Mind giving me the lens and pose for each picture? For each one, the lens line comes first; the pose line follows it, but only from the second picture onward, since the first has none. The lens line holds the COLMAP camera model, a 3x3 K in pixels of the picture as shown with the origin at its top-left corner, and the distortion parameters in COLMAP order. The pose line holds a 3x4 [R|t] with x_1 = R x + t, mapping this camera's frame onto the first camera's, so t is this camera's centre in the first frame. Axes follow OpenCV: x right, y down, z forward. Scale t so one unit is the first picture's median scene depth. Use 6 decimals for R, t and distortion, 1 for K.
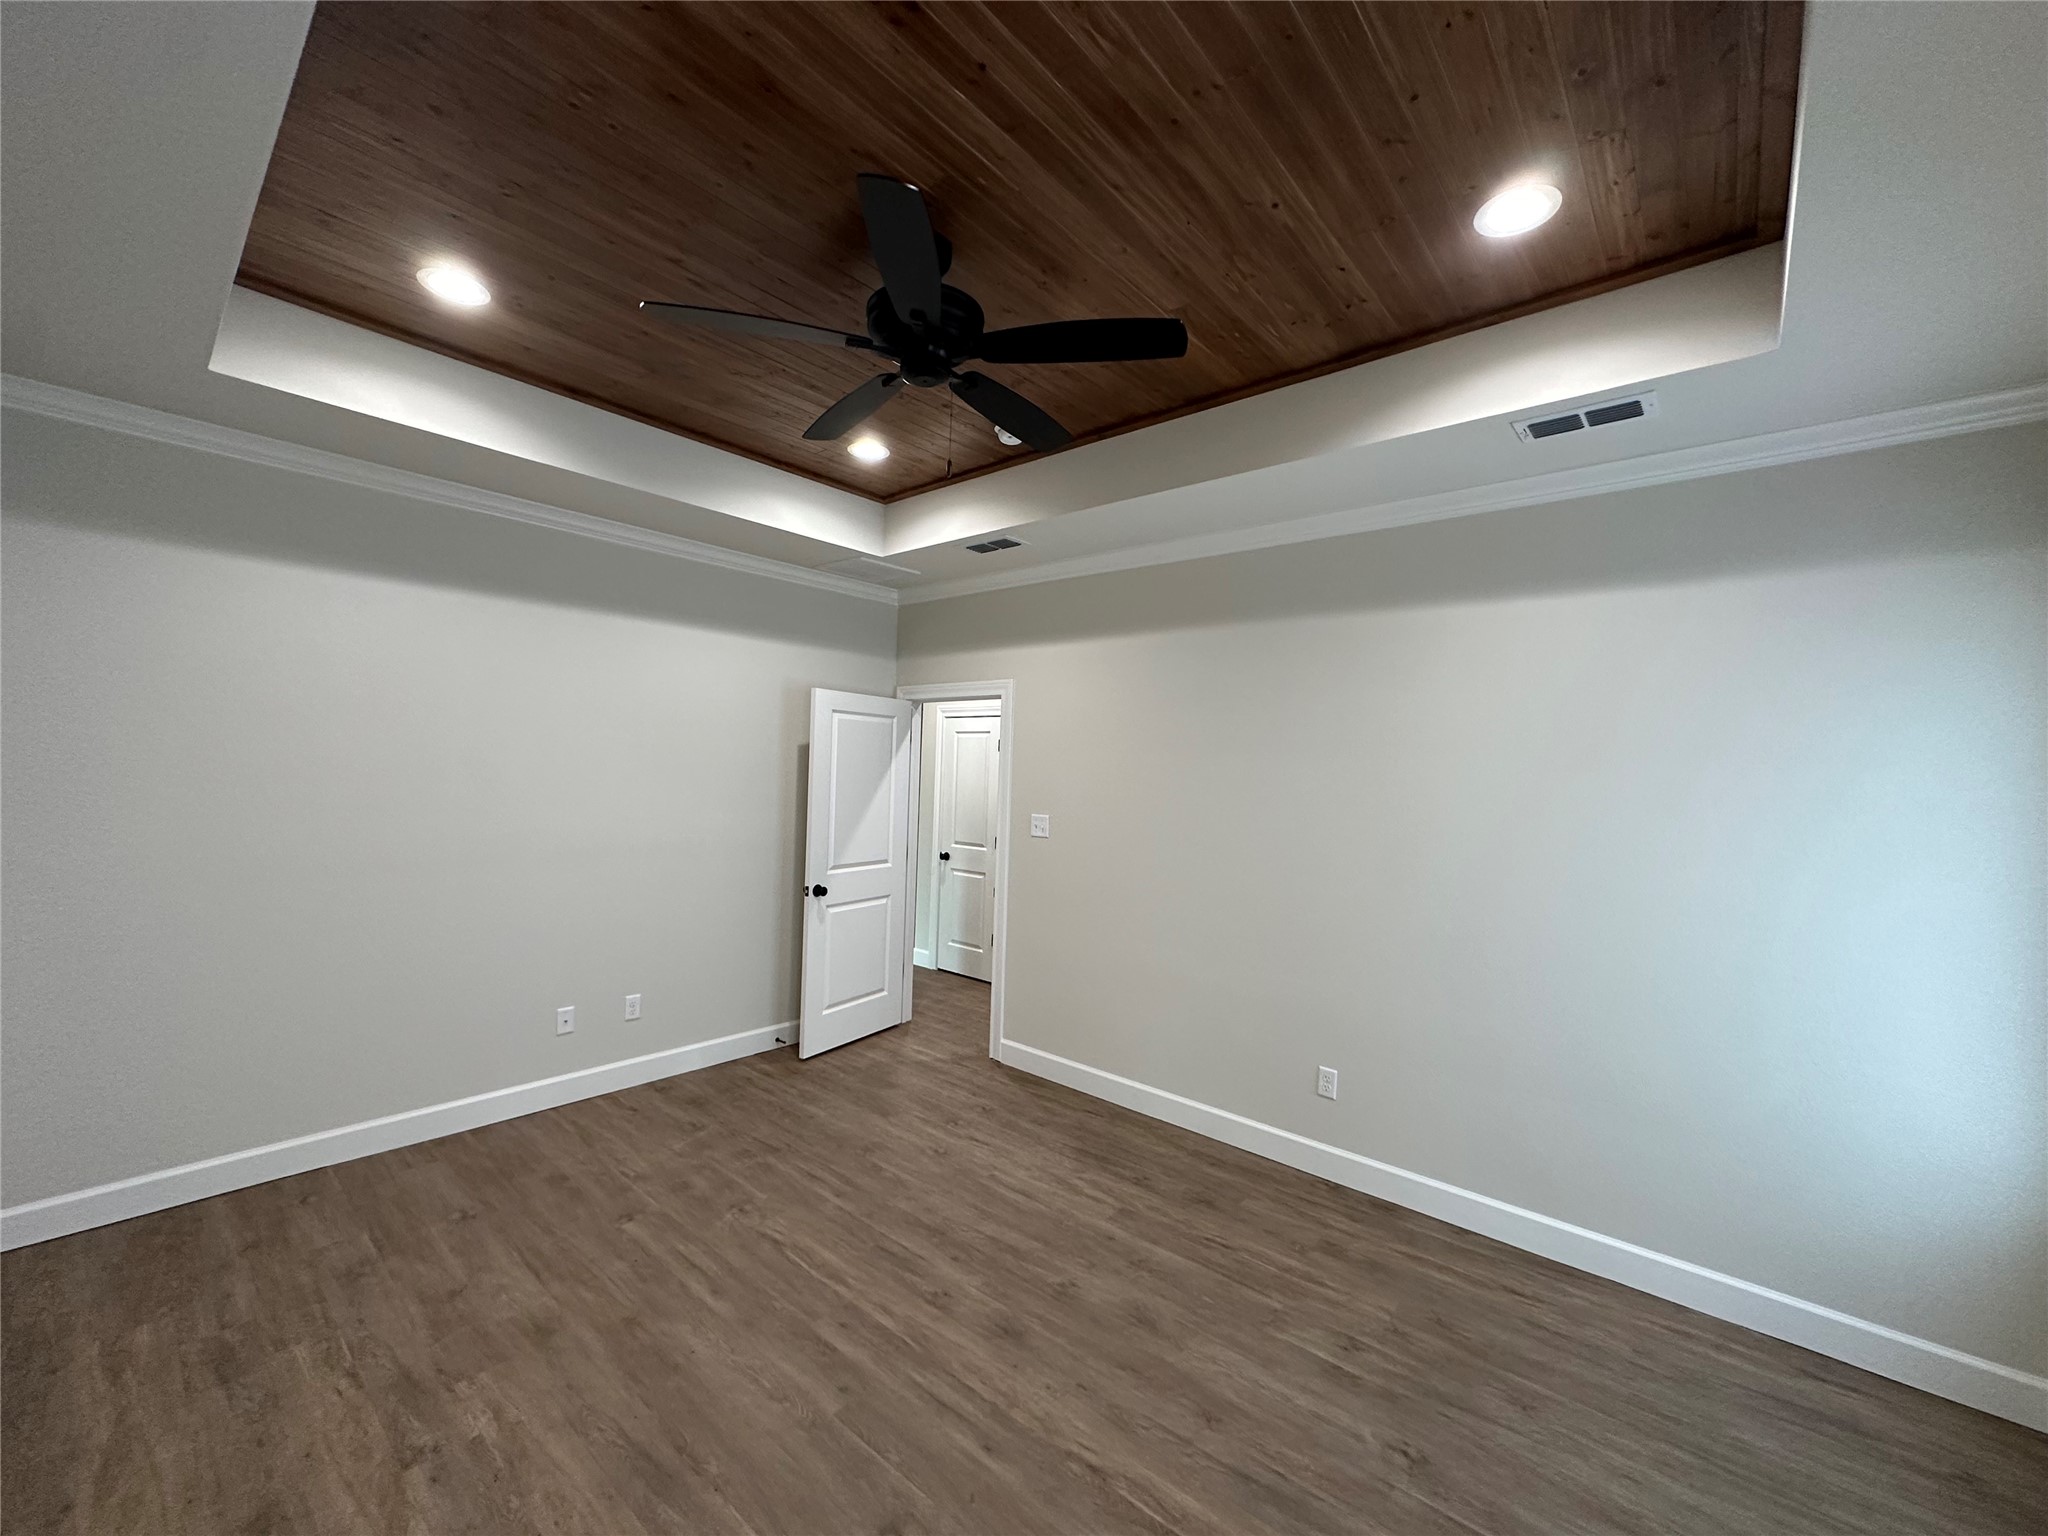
lens RADIAL K [[815.8, 0, 1023.1], [0, 815.8, 766.9], [0, 0, 1]] dist [-0.003694, 0.000770]
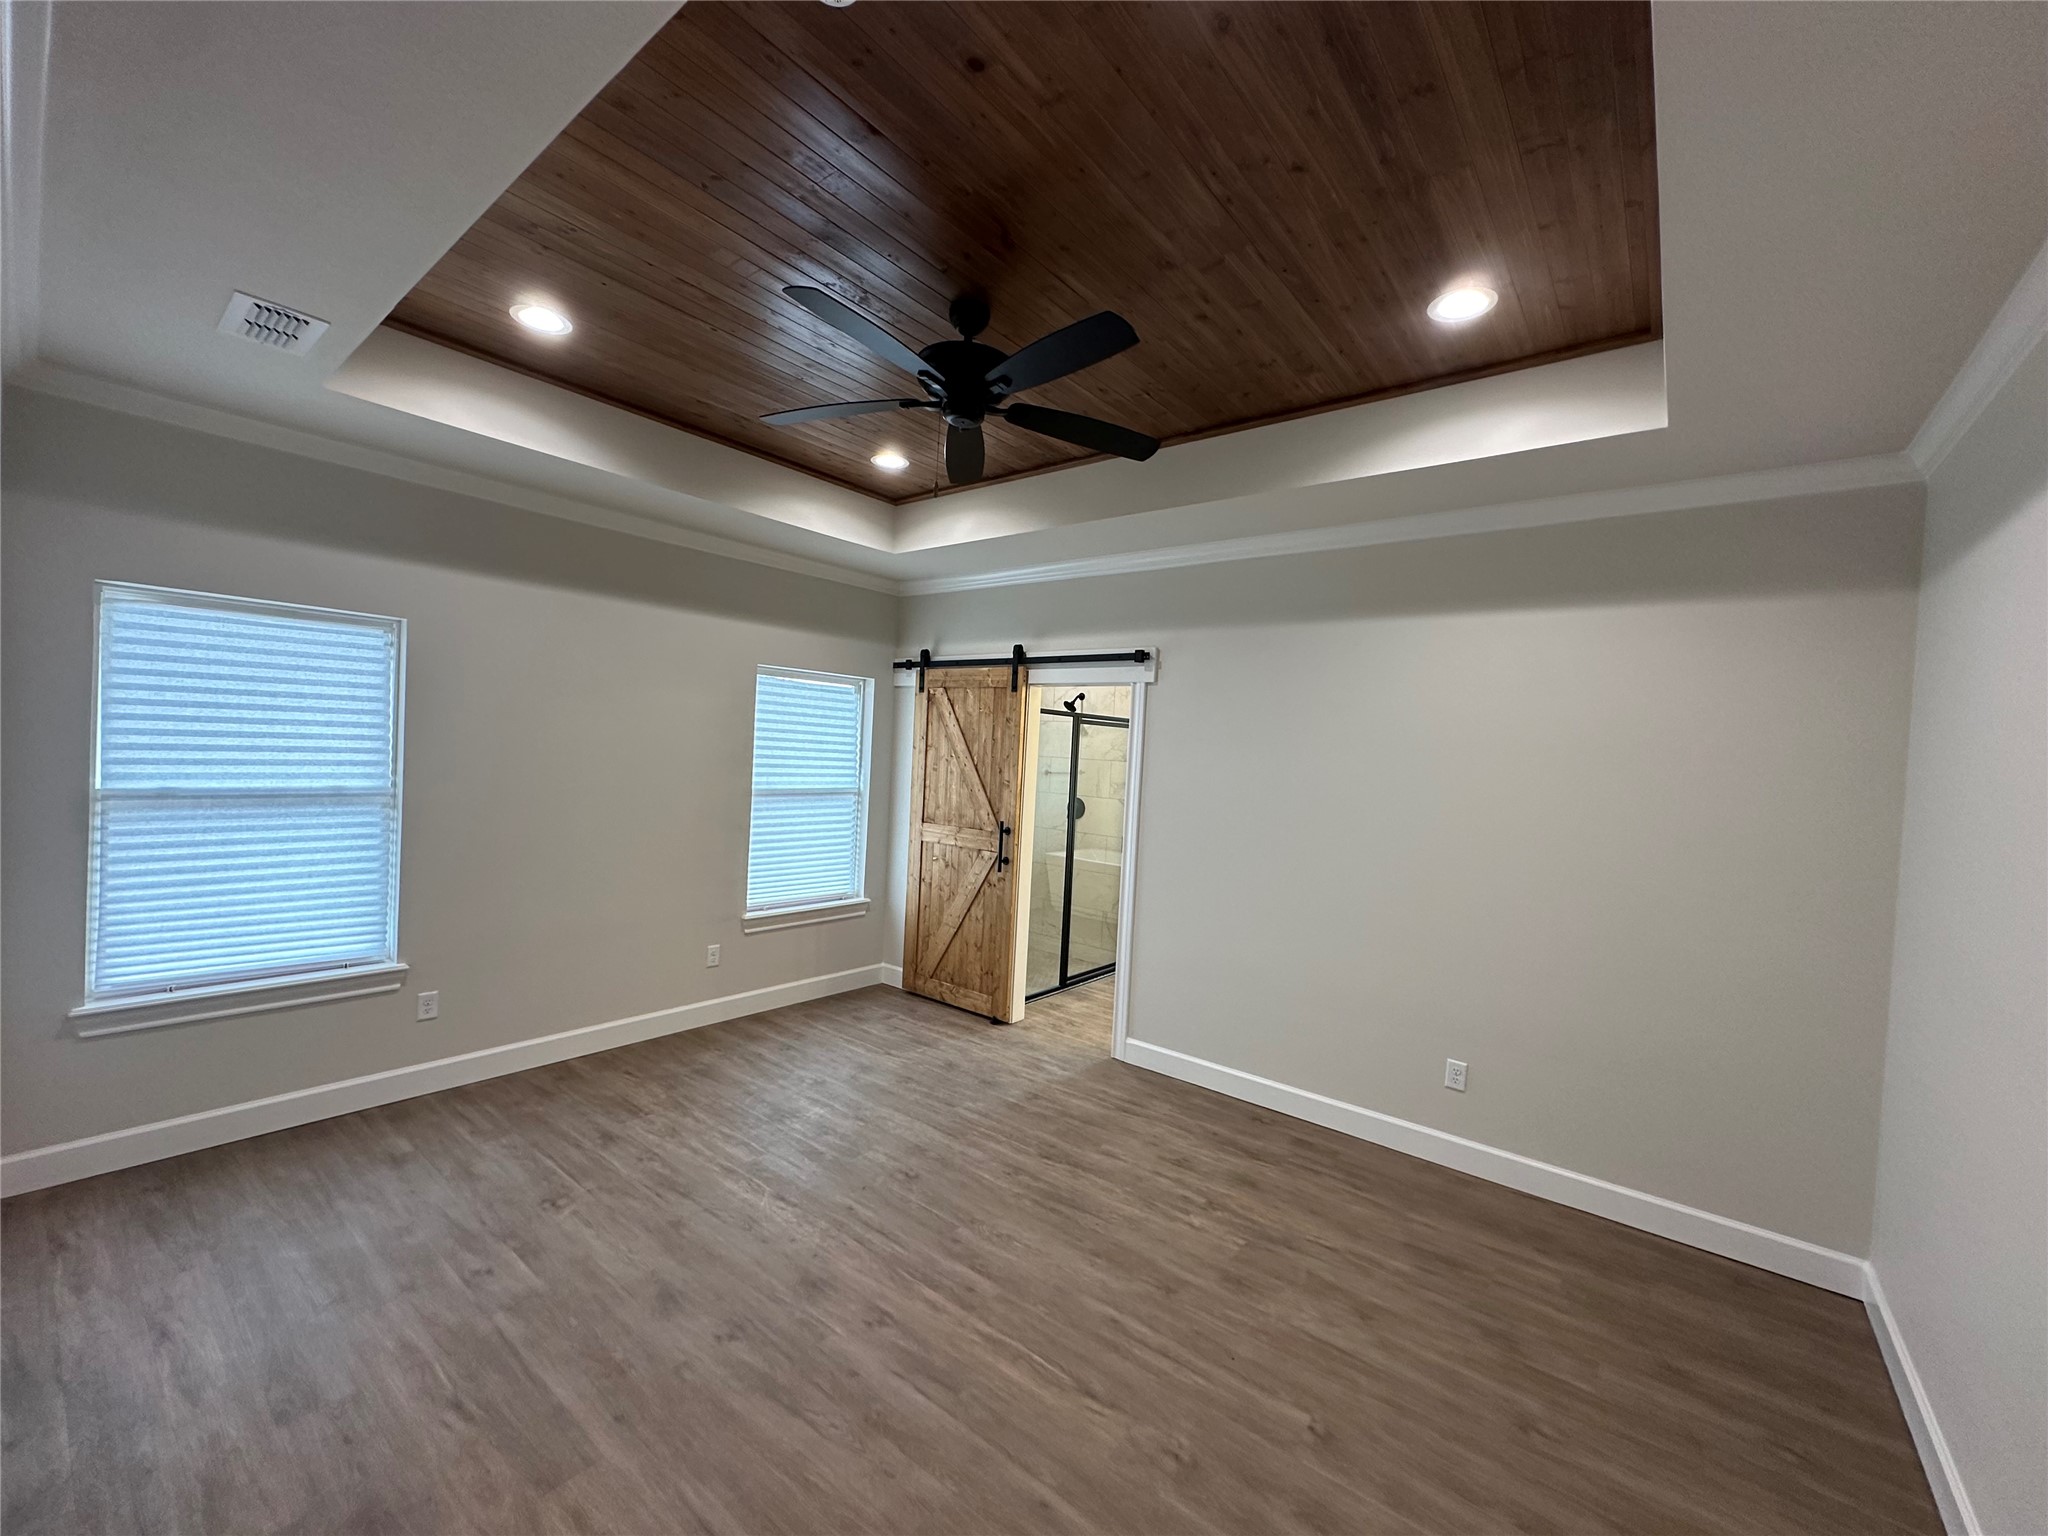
lens RADIAL K [[815.8, 0, 1023.1], [0, 815.8, 766.9], [0, 0, 1]] dist [-0.003694, 0.000770]
pose [[-0.995709, -0.084811, -0.037030, -0.180216], [-0.085090, 0.996355, 0.006012, 0.002986], [0.036385, 0.009137, -0.999296, 1.922858]]
